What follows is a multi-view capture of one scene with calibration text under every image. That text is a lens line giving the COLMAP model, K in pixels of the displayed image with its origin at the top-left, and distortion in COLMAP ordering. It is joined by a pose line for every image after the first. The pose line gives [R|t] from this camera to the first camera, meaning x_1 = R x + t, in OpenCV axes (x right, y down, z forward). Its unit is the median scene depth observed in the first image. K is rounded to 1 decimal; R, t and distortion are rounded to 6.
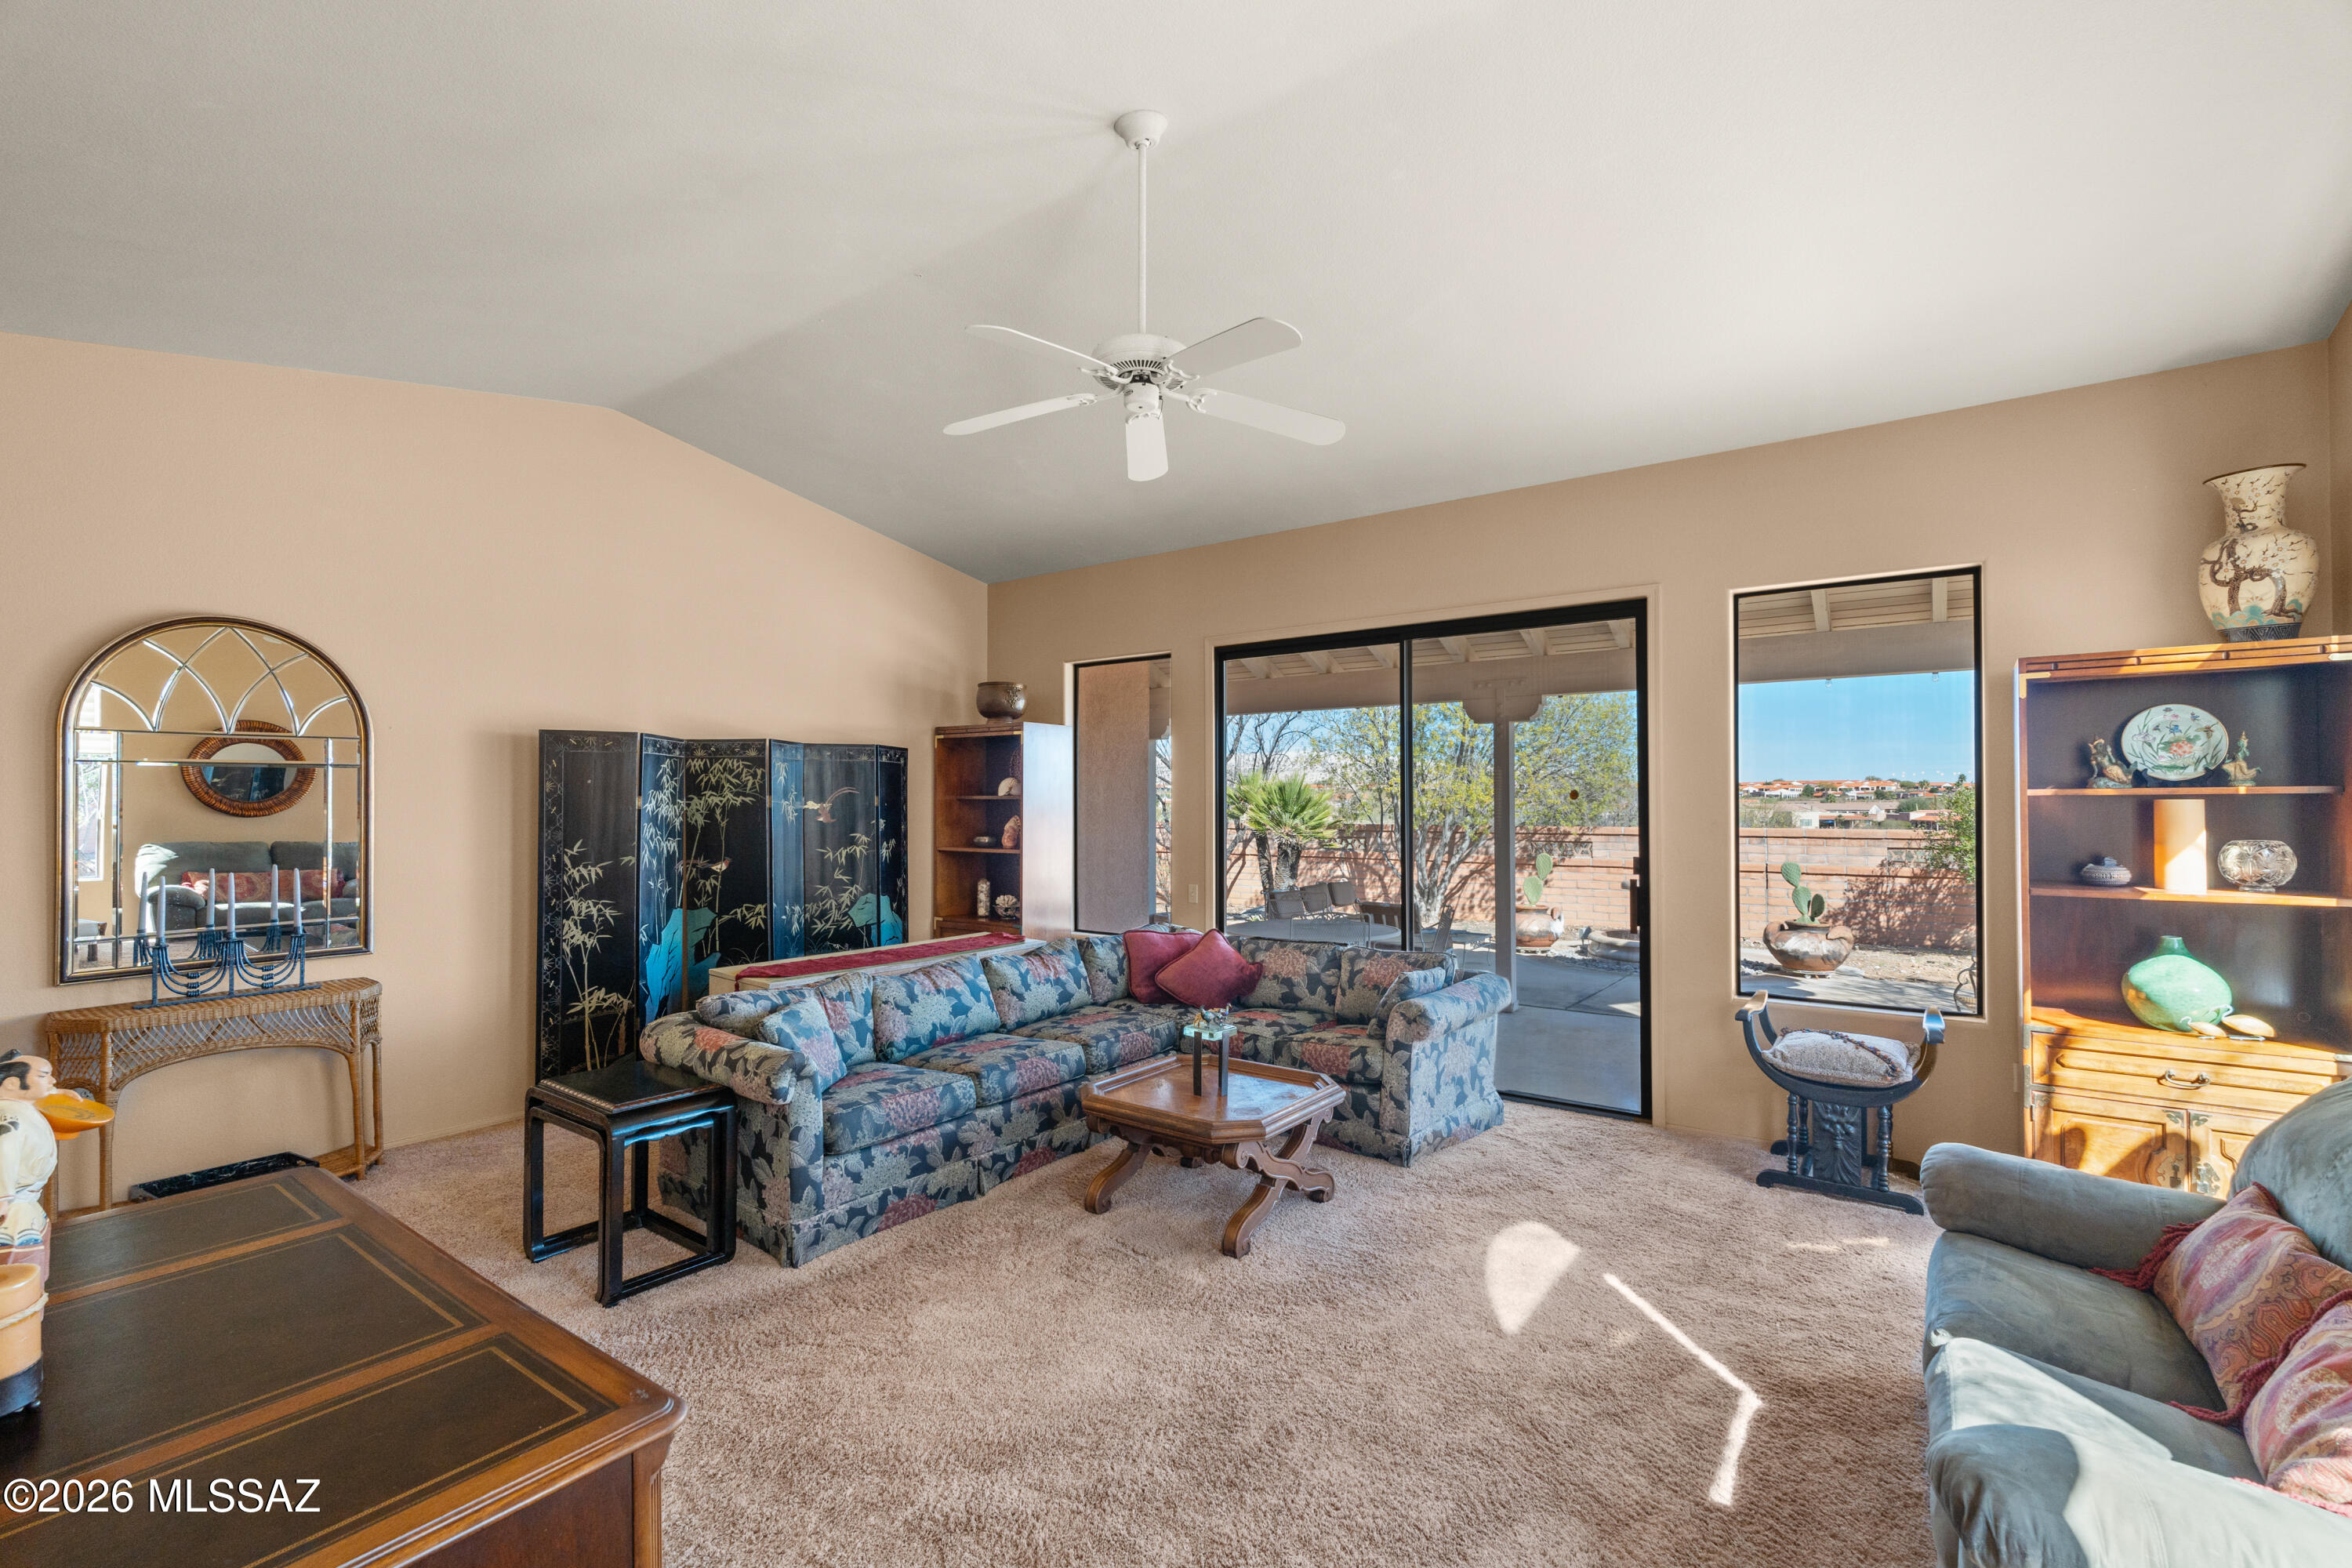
lens RADIAL K [[1040.5, 0, 1178.7], [0, 1040.5, 794.3], [0, 0, 1]] dist [-0.001365, 0.000364]
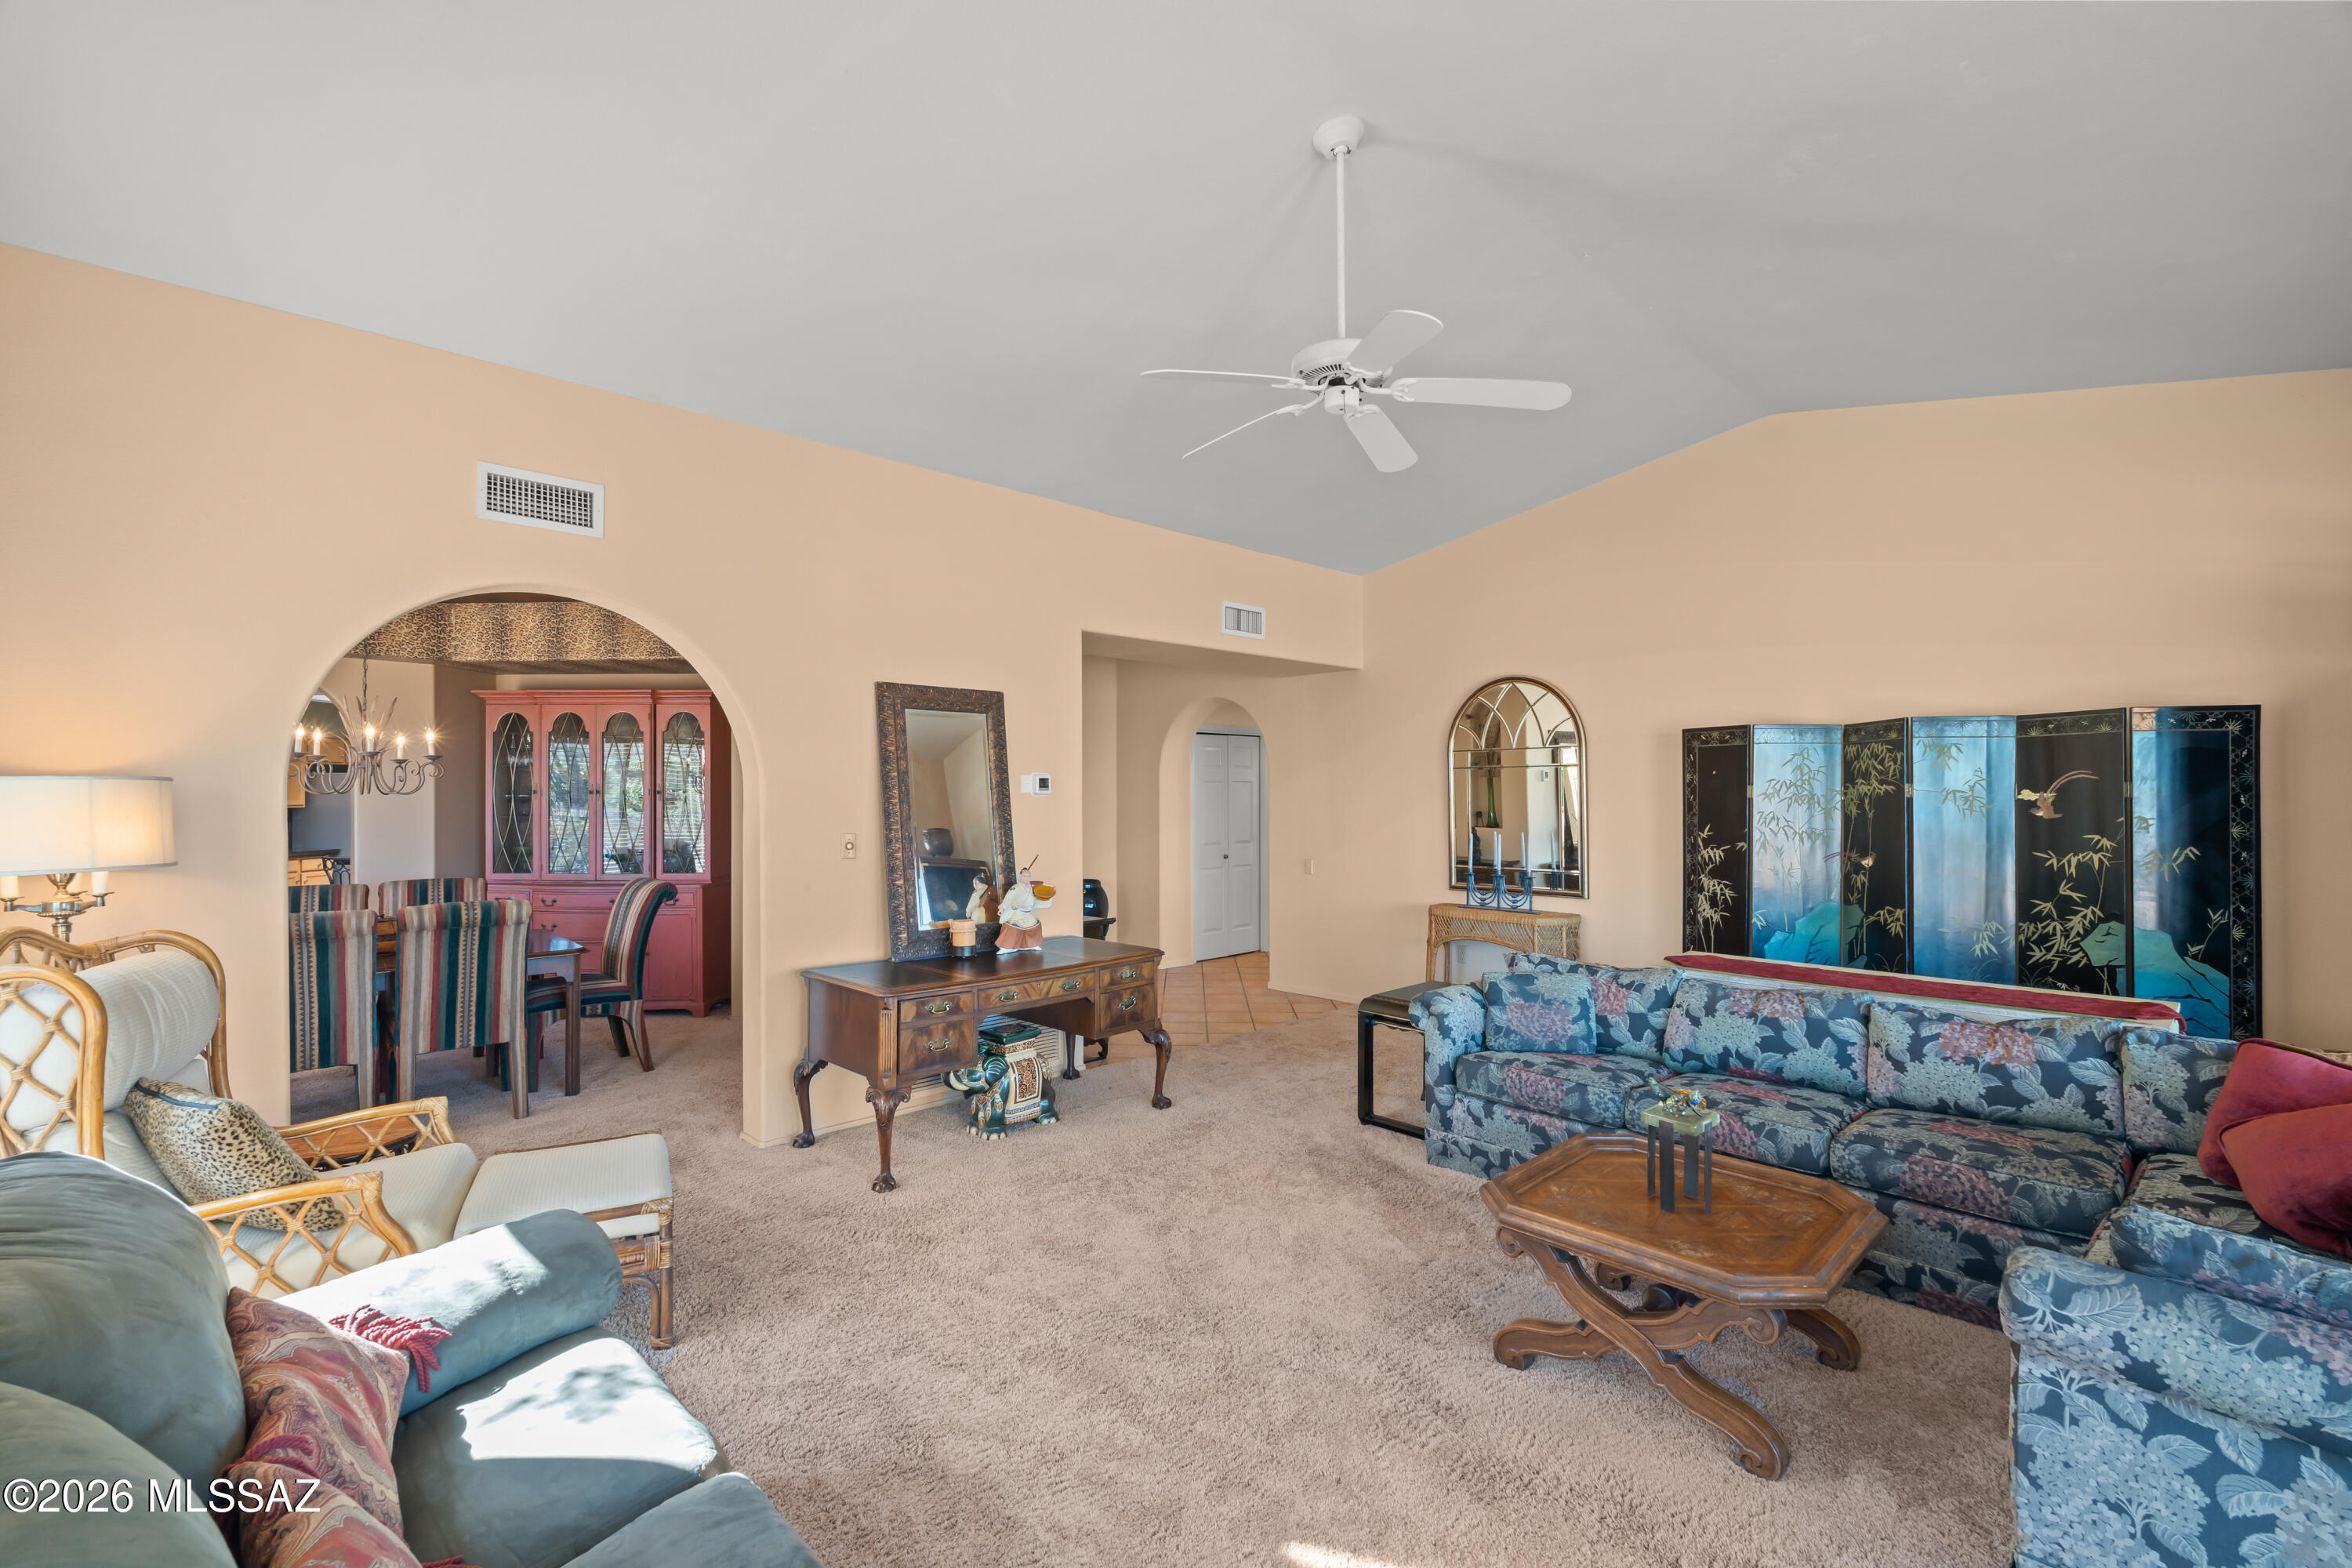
lens RADIAL K [[1040.5, 0, 1178.7], [0, 1040.5, 794.3], [0, 0, 1]] dist [-0.001365, 0.000364]
pose [[-0.173539, 0.005100, -0.984814, 0.561942], [0.009553, 0.999948, 0.003495, 0.001470], [0.984781, -0.008801, -0.173578, 0.566228]]
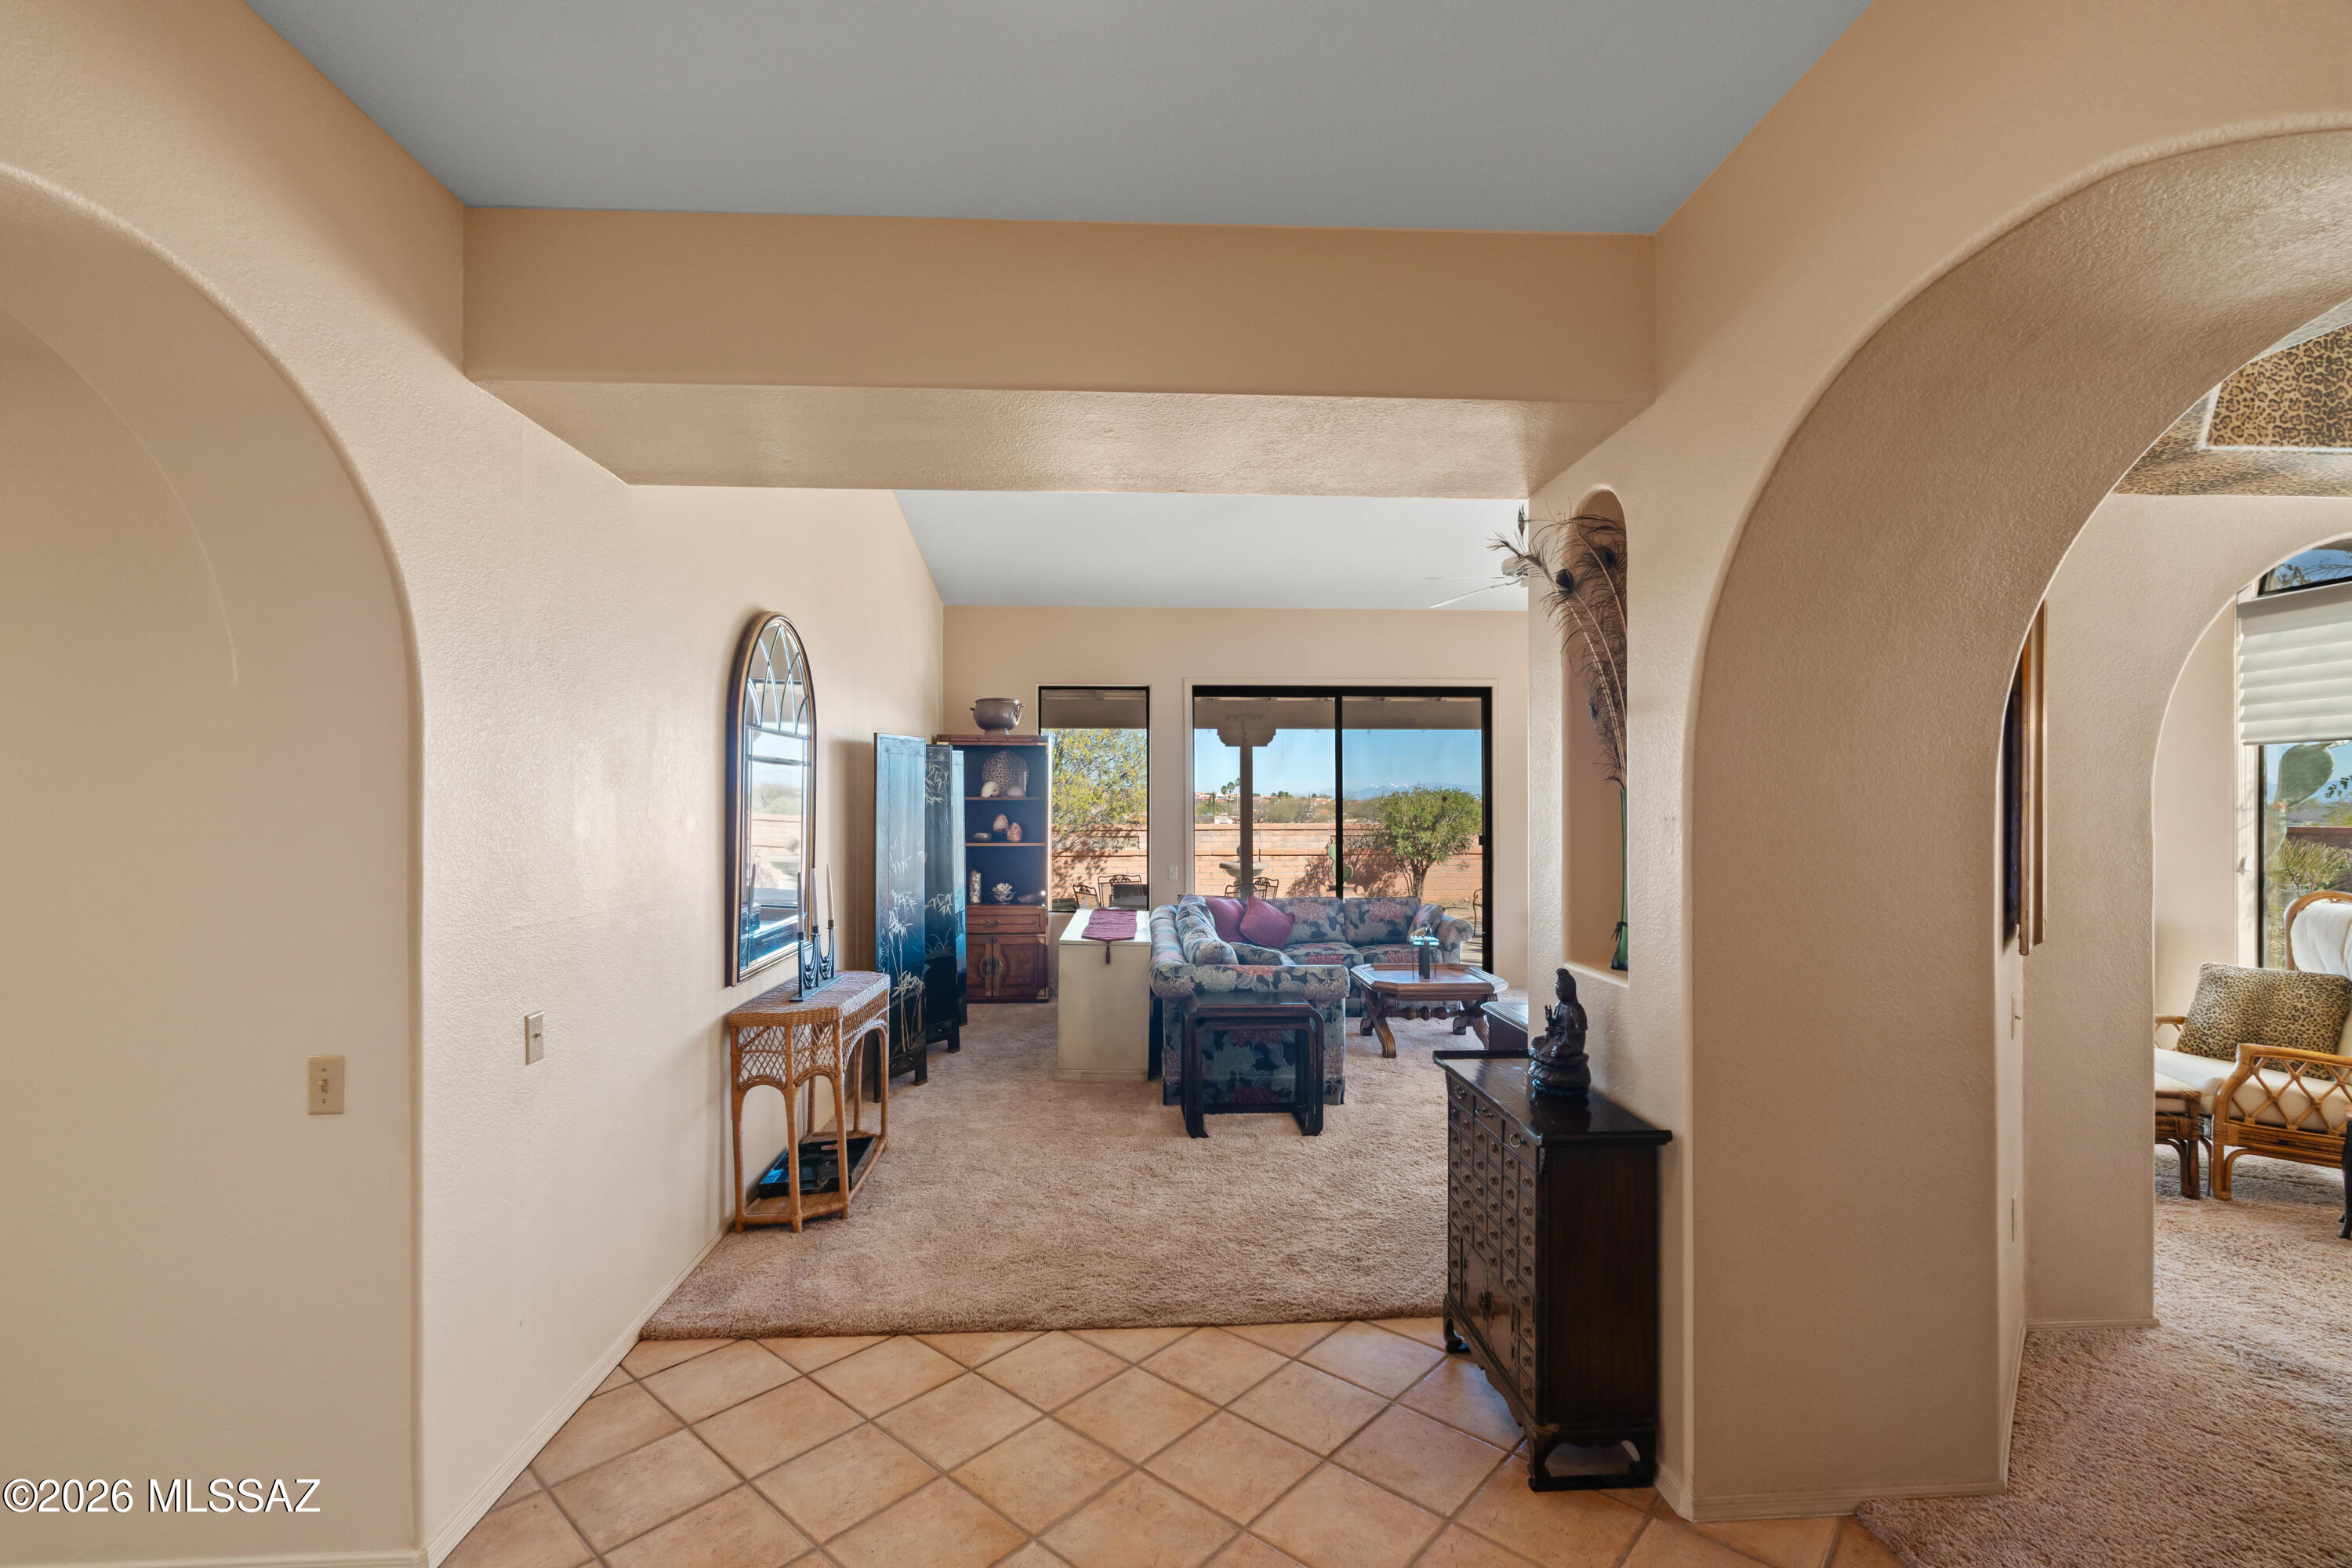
lens RADIAL K [[1040.5, 0, 1178.7], [0, 1040.5, 794.3], [0, 0, 1]] dist [-0.001365, 0.000364]
pose [[0.774815, 0.006991, 0.632149, -0.927620], [-0.004670, 0.999975, -0.005334, 0.004117], [-0.632170, 0.001181, 0.774829, -0.024603]]
